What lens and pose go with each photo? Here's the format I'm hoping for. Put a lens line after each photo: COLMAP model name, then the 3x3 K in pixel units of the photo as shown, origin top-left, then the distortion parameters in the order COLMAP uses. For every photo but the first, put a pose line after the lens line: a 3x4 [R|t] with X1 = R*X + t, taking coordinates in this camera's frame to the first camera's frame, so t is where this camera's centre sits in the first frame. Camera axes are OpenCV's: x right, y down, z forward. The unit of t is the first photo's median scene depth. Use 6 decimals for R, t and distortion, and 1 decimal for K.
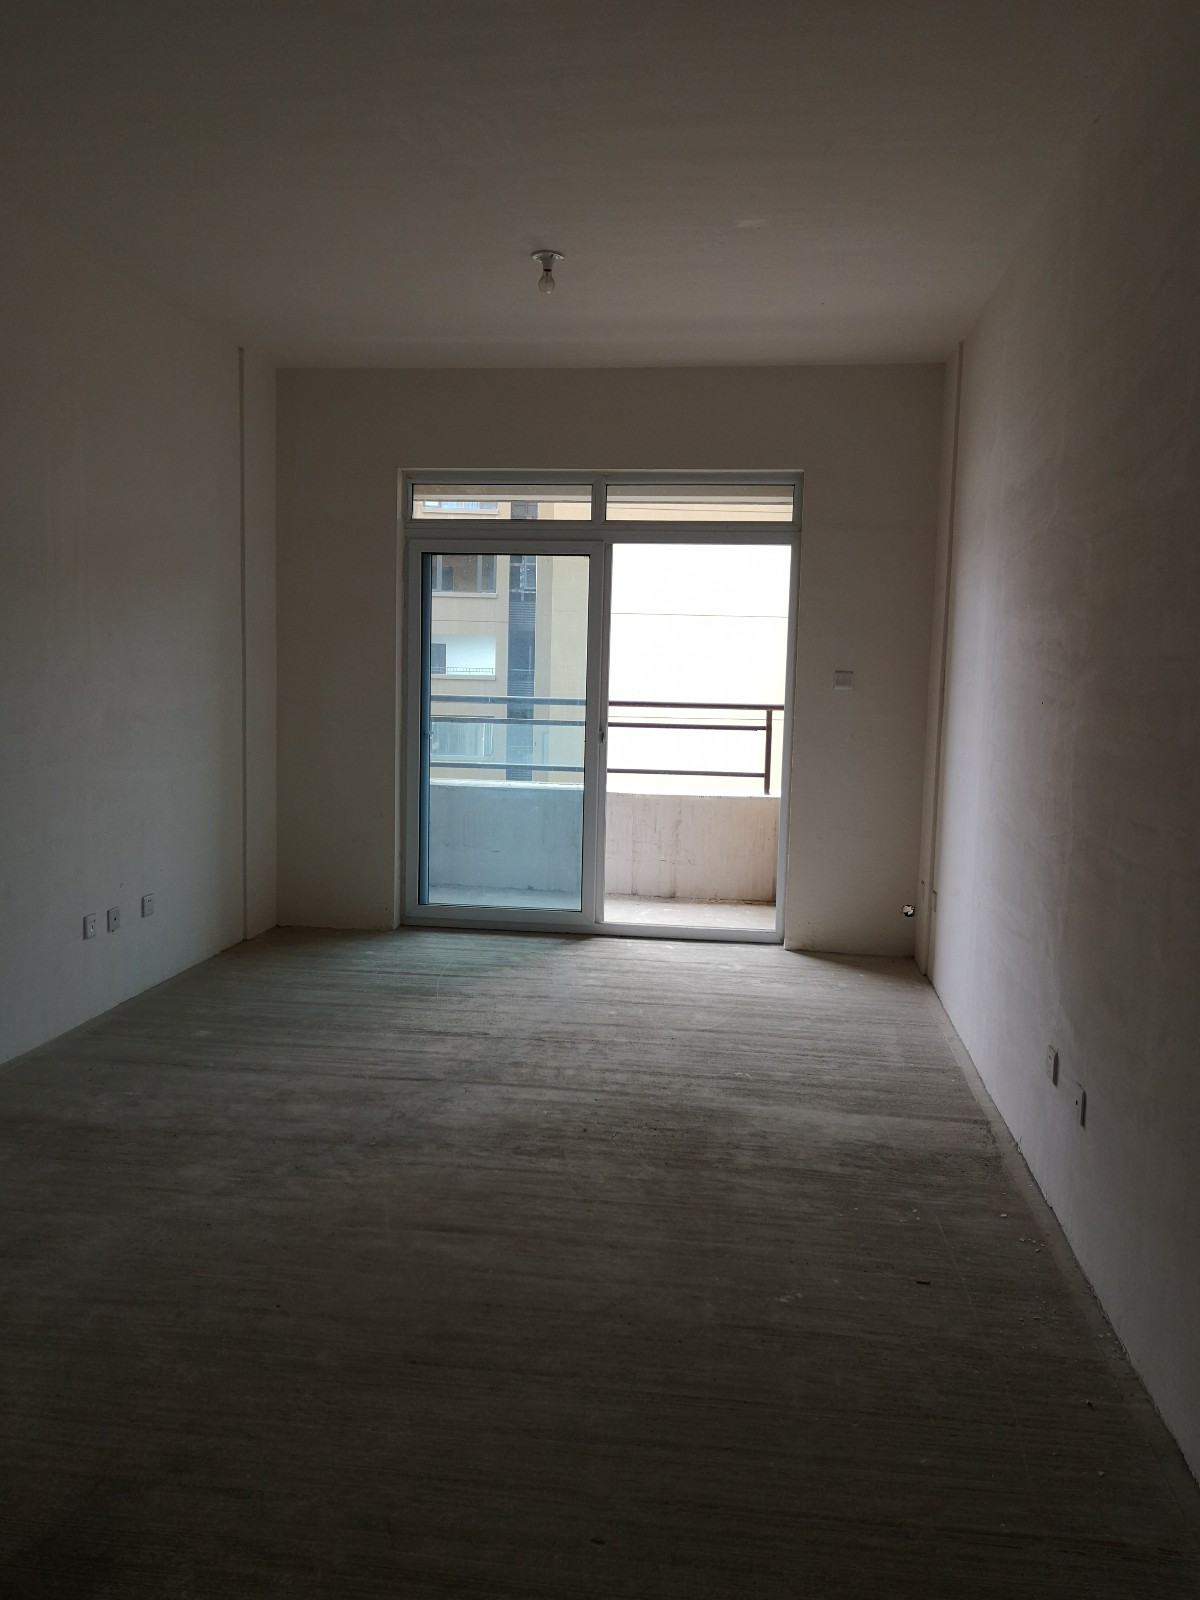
lens RADIAL K [[1202.4, 0, 600.0], [0, 1202.4, 800.0], [0, 0, 1]] dist [0.093555, -0.097555]
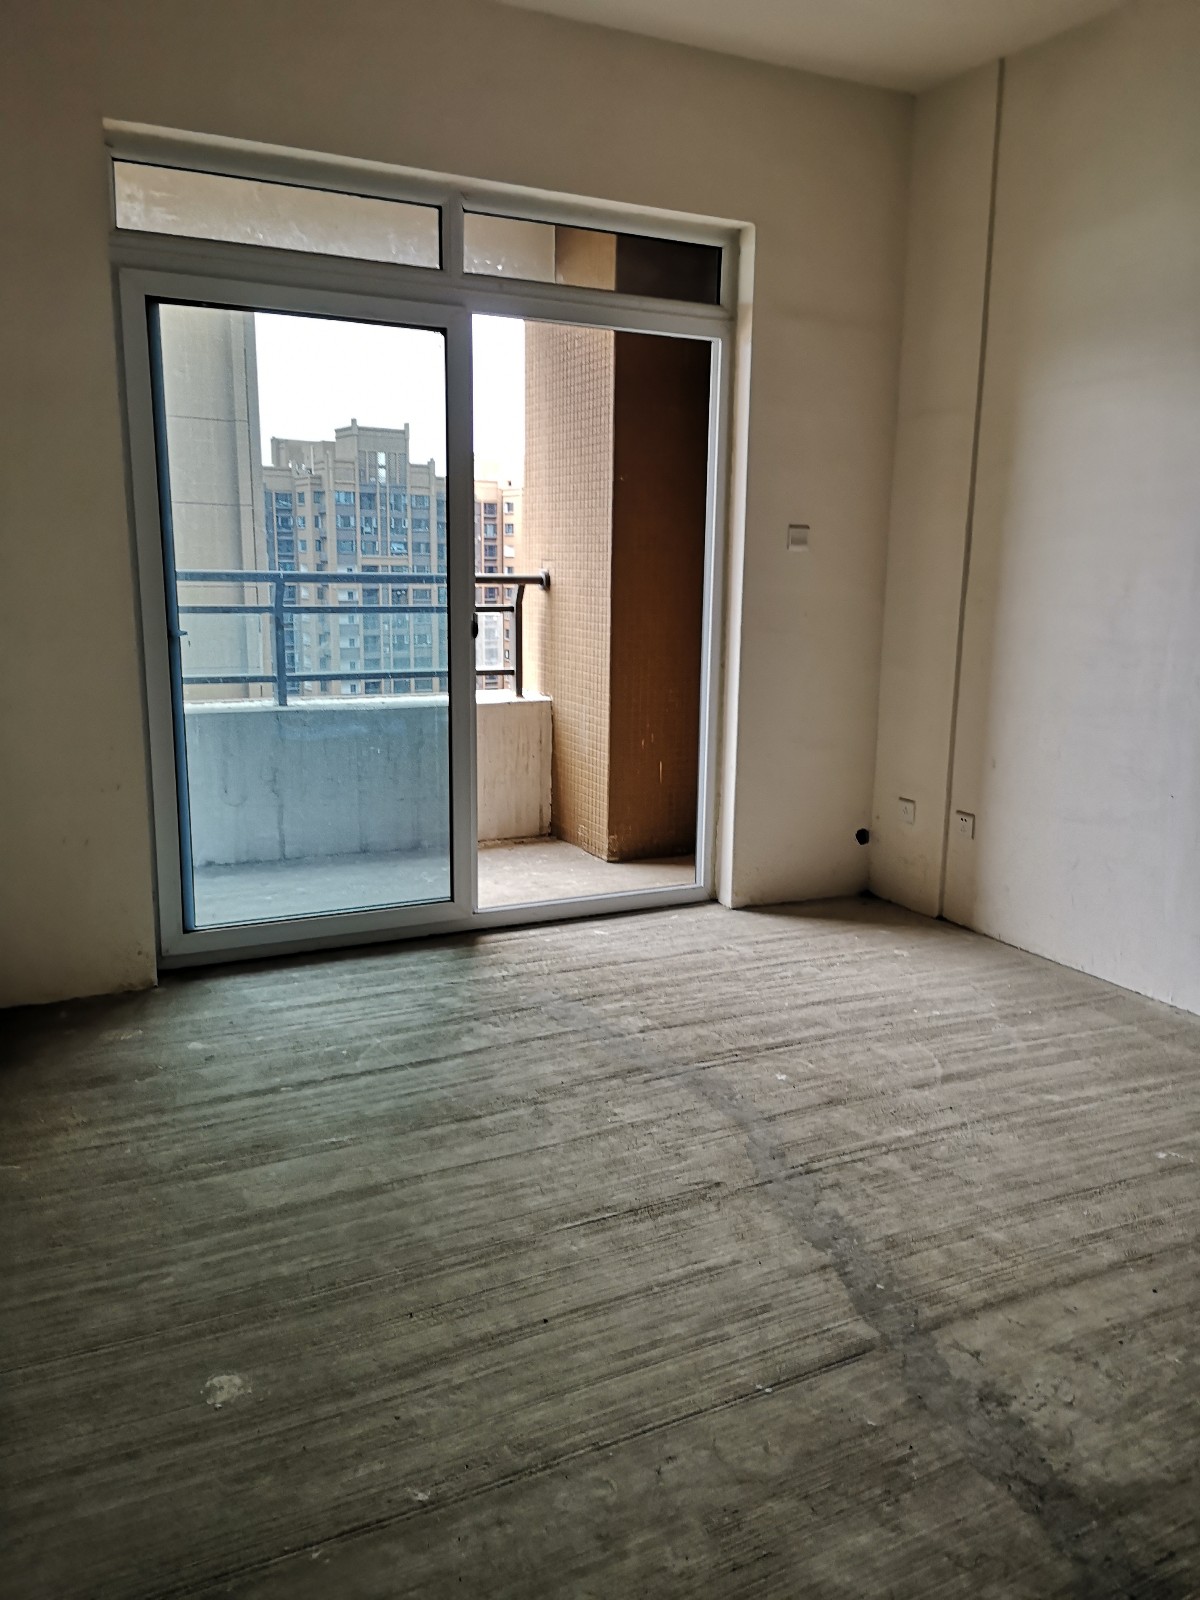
lens RADIAL K [[1202.4, 0, 600.0], [0, 1202.4, 800.0], [0, 0, 1]] dist [0.093555, -0.097555]
pose [[0.832043, -0.112224, 0.543241, -0.386158], [0.058769, 0.991644, 0.114844, -0.040498], [-0.551590, -0.063629, 0.831685, 0.544362]]
